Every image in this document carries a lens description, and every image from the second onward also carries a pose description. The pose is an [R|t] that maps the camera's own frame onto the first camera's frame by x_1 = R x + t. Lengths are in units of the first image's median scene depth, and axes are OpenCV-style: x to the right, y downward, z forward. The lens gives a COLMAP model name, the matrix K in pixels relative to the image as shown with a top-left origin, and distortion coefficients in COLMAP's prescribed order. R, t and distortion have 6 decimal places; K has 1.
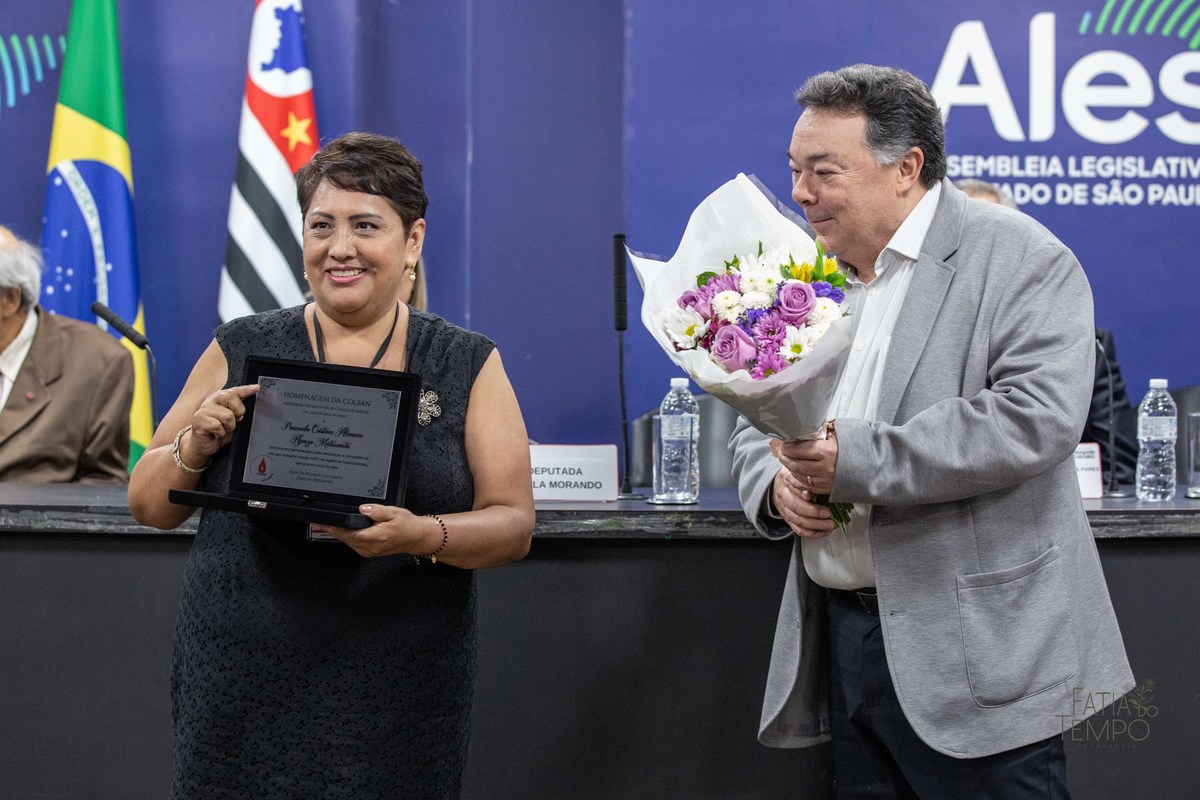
lens RADIAL K [[2964.0, 0, 627.8], [0, 2964.0, 402.1], [0, 0, 1]] dist [-0.247303, 0.496404]
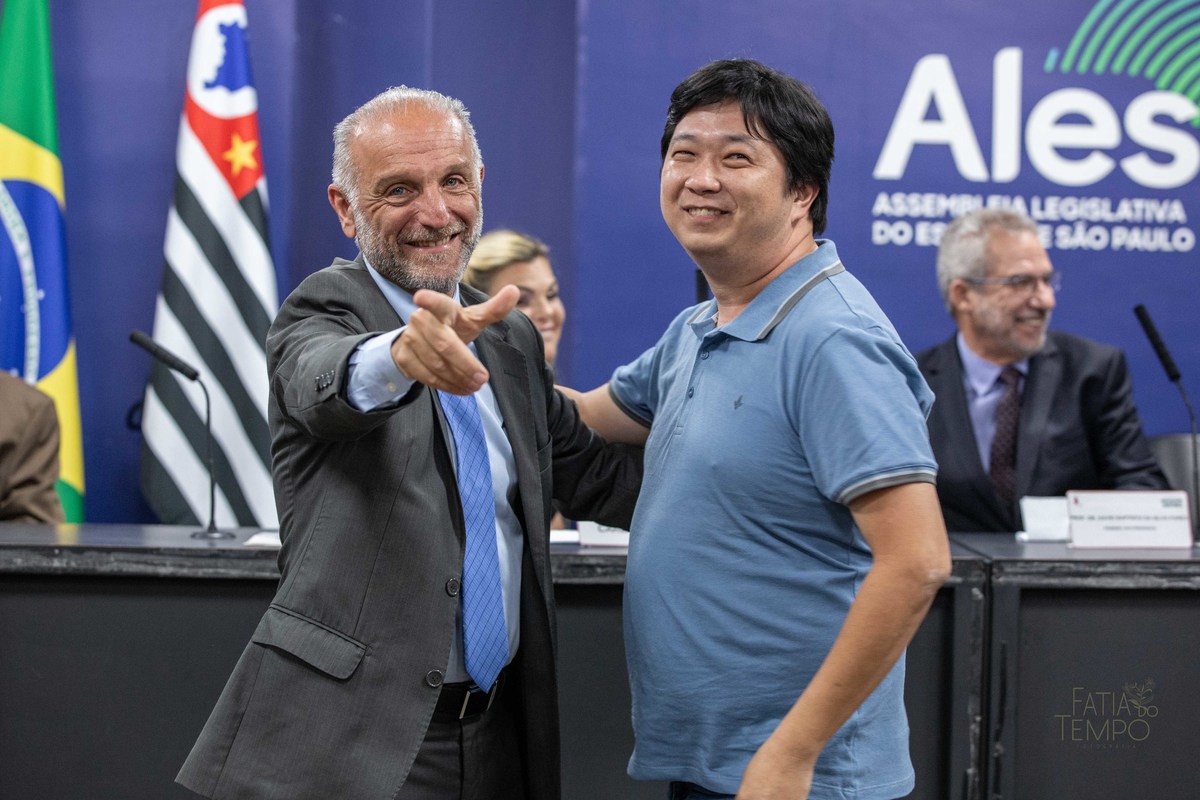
lens RADIAL K [[3120.5, 0, 600.0], [0, 3120.5, 400.0], [0, 0, 1]] dist [-0.164180, 0.143558]
pose [[0.993923, 0.013448, 0.109252, -0.102762], [-0.011630, 0.999783, -0.017262, 0.002563], [-0.109460, 0.015886, 0.993864, -0.000541]]
